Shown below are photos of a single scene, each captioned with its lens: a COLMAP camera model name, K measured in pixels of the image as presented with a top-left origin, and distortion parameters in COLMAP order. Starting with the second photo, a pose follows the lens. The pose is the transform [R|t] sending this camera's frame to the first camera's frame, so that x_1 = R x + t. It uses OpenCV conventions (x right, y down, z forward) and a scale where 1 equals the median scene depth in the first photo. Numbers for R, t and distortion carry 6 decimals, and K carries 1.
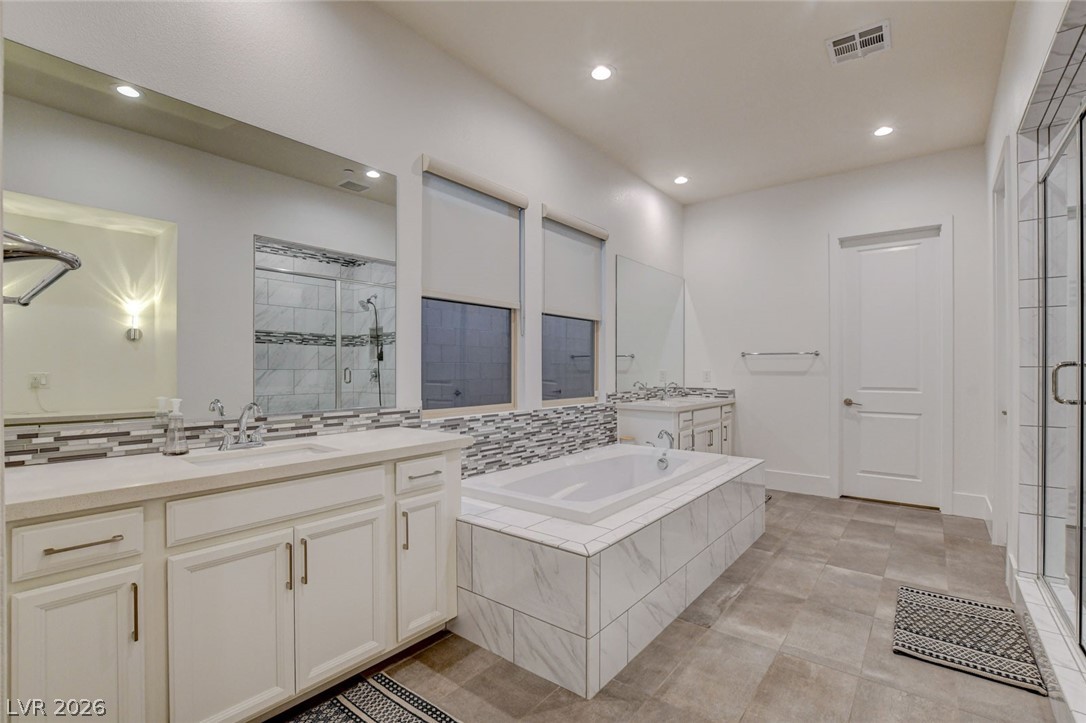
lens RADIAL K [[502.6, 0, 561.0], [0, 502.6, 363.5], [0, 0, 1]] dist [0.013842, 0.000242]
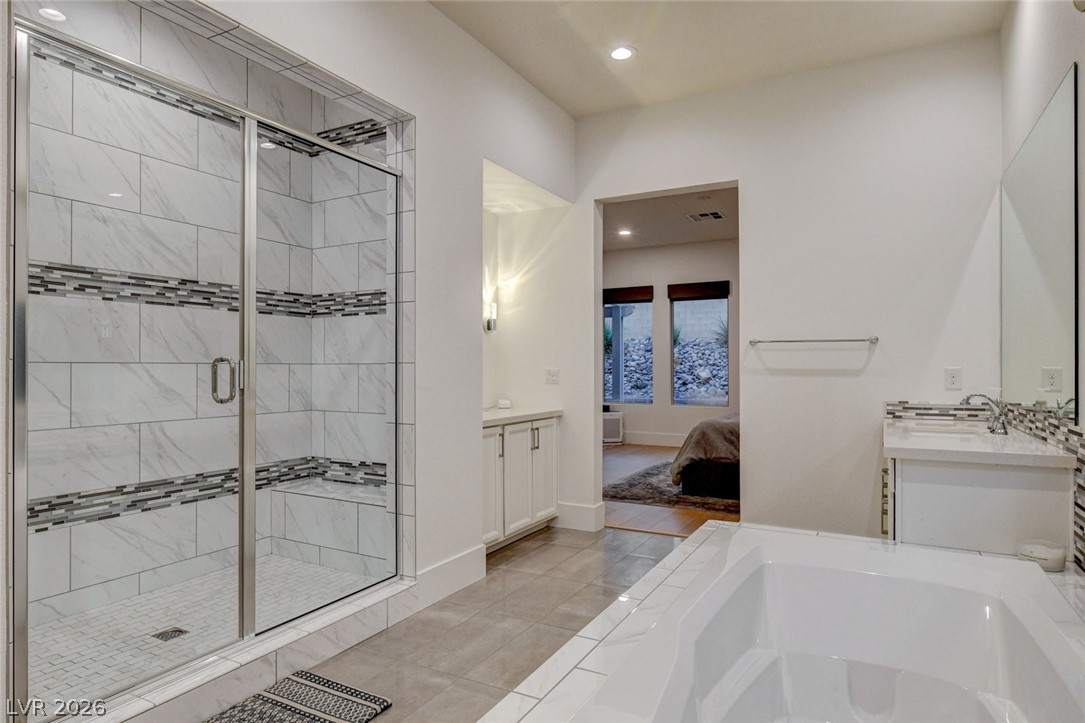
lens RADIAL K [[650.7, 0, 537.5], [0, 650.7, 365.9], [0, 0, 1]] dist [-0.020725, 0.001306]
pose [[-0.988547, 0.000524, -0.150910, 0.353892], [0.002469, 0.999916, -0.012701, 0.014482], [0.150890, -0.012928, -0.988466, 1.281563]]
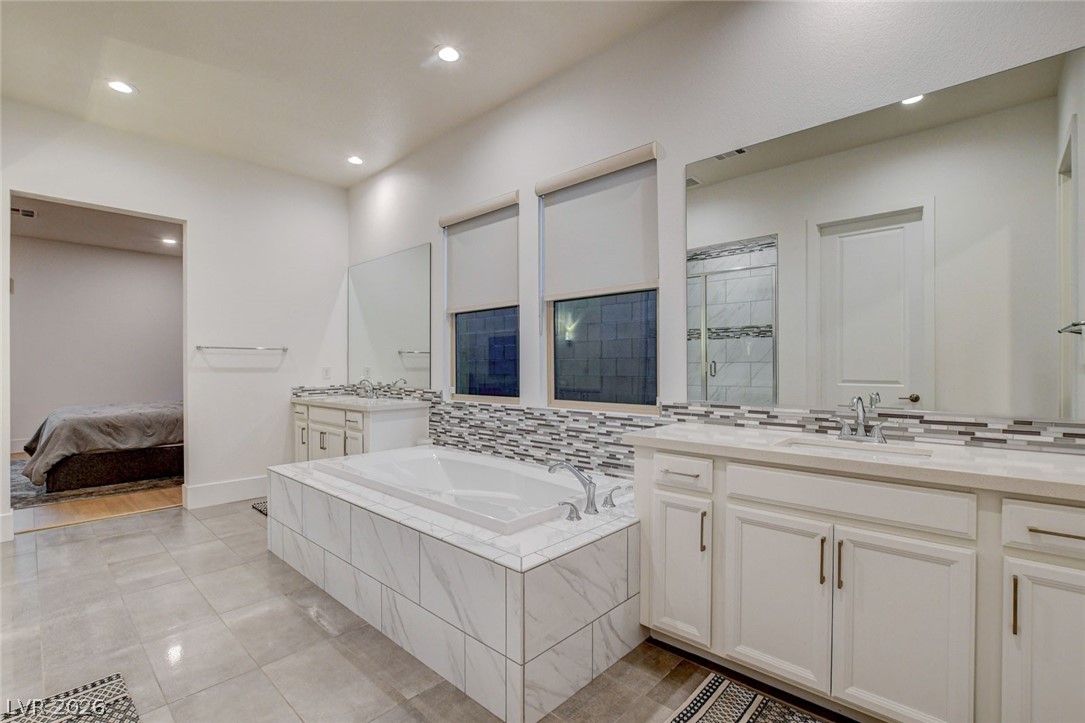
lens RADIAL K [[496.7, 0, 556.8], [0, 496.7, 361.3], [0, 0, 1]] dist [-0.072373, 0.029386]
pose [[-0.095766, -0.000679, -0.995404, 0.874282], [0.021482, 0.999765, -0.002749, 0.009903], [0.995172, -0.021646, -0.095729, 1.147808]]
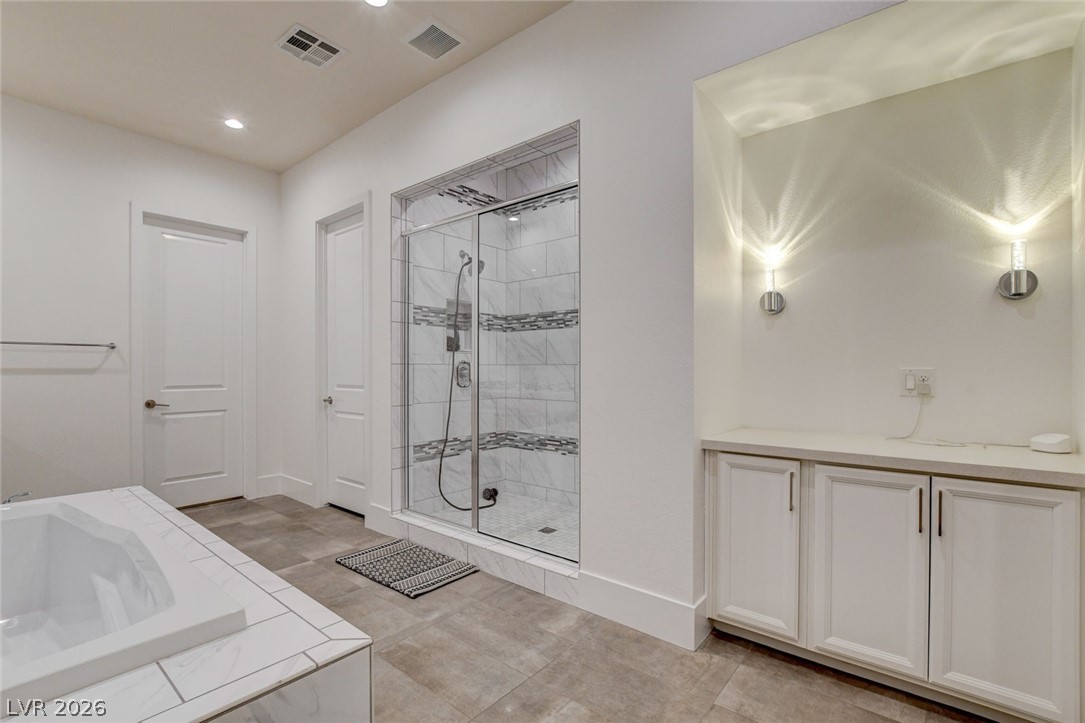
lens RADIAL K [[487.8, 0, 541.8], [0, 487.8, 369.1], [0, 0, 1]] dist [-0.021285, 0.000941]
pose [[0.051975, 0.001186, 0.998648, -0.295369], [-0.014221, 0.999899, -0.000447, 0.010499], [-0.998547, -0.014178, 0.051987, 0.390540]]
